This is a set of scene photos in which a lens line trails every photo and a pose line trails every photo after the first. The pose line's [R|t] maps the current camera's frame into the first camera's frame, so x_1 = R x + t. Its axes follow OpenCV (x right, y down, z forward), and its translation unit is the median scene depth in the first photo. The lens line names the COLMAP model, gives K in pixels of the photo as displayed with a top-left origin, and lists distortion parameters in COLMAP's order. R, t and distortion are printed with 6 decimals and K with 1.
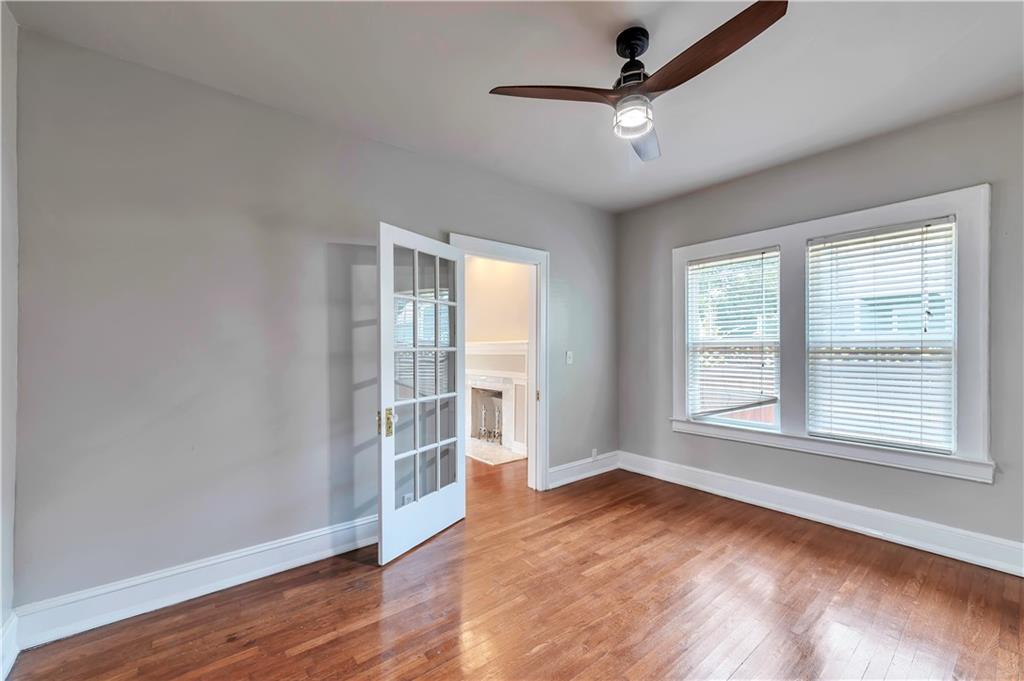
lens RADIAL K [[409.1, 0, 516.8], [0, 409.1, 353.3], [0, 0, 1]] dist [0.000405, 0.000020]
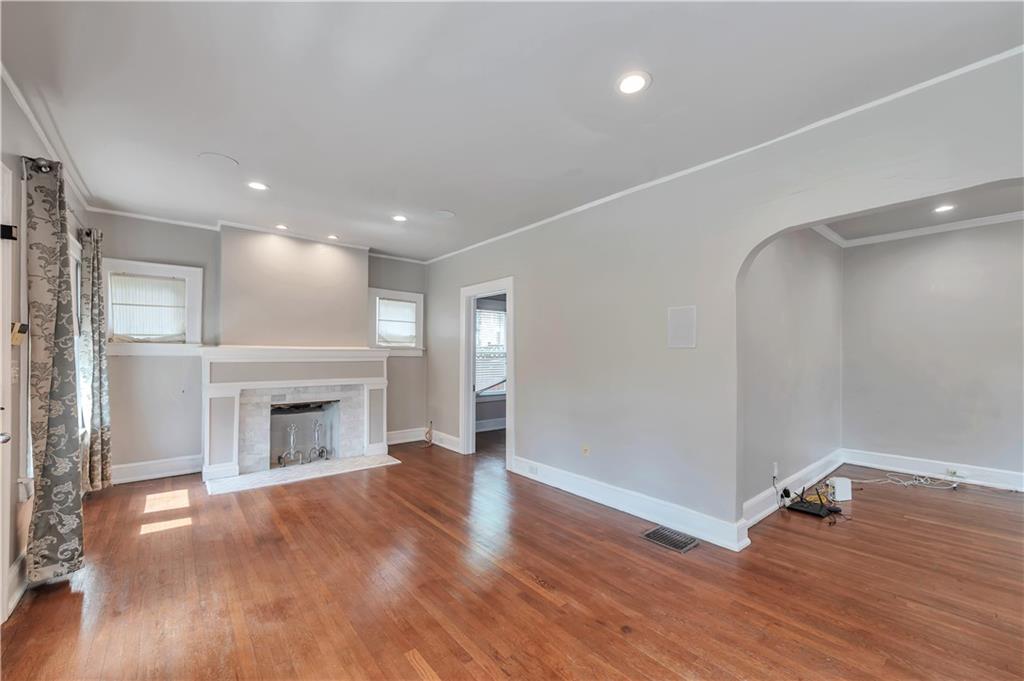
lens RADIAL K [[409.1, 0, 516.8], [0, 409.1, 353.3], [0, 0, 1]] dist [0.000405, 0.000020]
pose [[-0.022917, 0.002510, 0.999734, -1.020200], [0.009400, 0.999953, -0.002295, -0.009520], [-0.999693, 0.009345, -0.022939, 0.637704]]
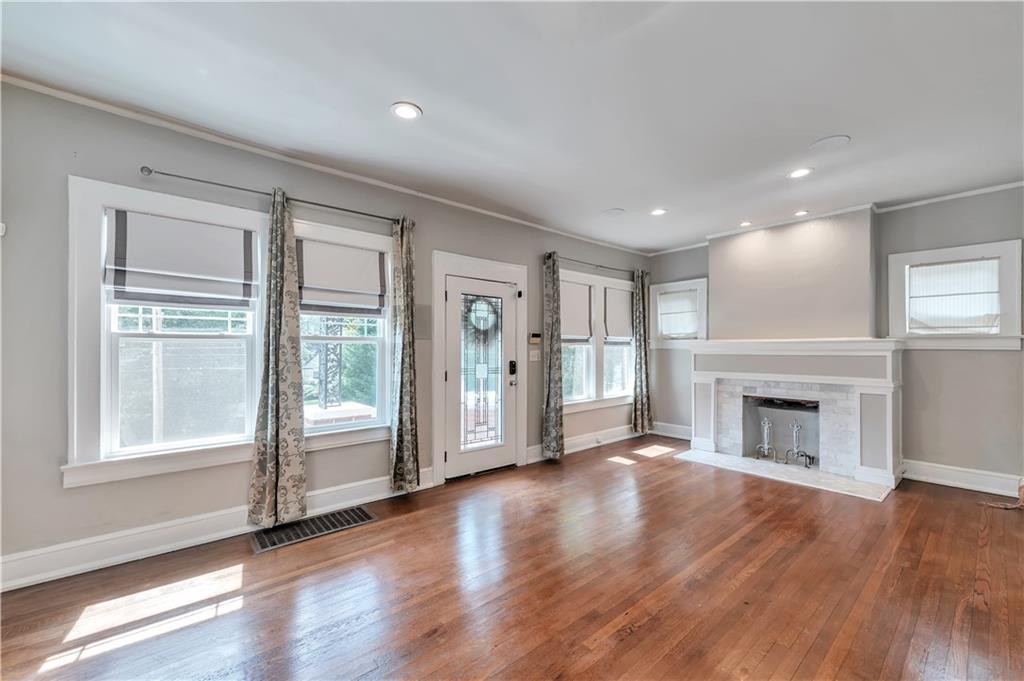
lens RADIAL K [[410.3, 0, 514.4], [0, 410.3, 345.3], [0, 0, 1]] dist [0.000019, -0.000033]
pose [[0.999460, -0.000152, 0.032855, -0.673398], [0.000860, 0.999768, -0.021538, 0.000560], [-0.032844, 0.021555, 0.999228, 0.232533]]
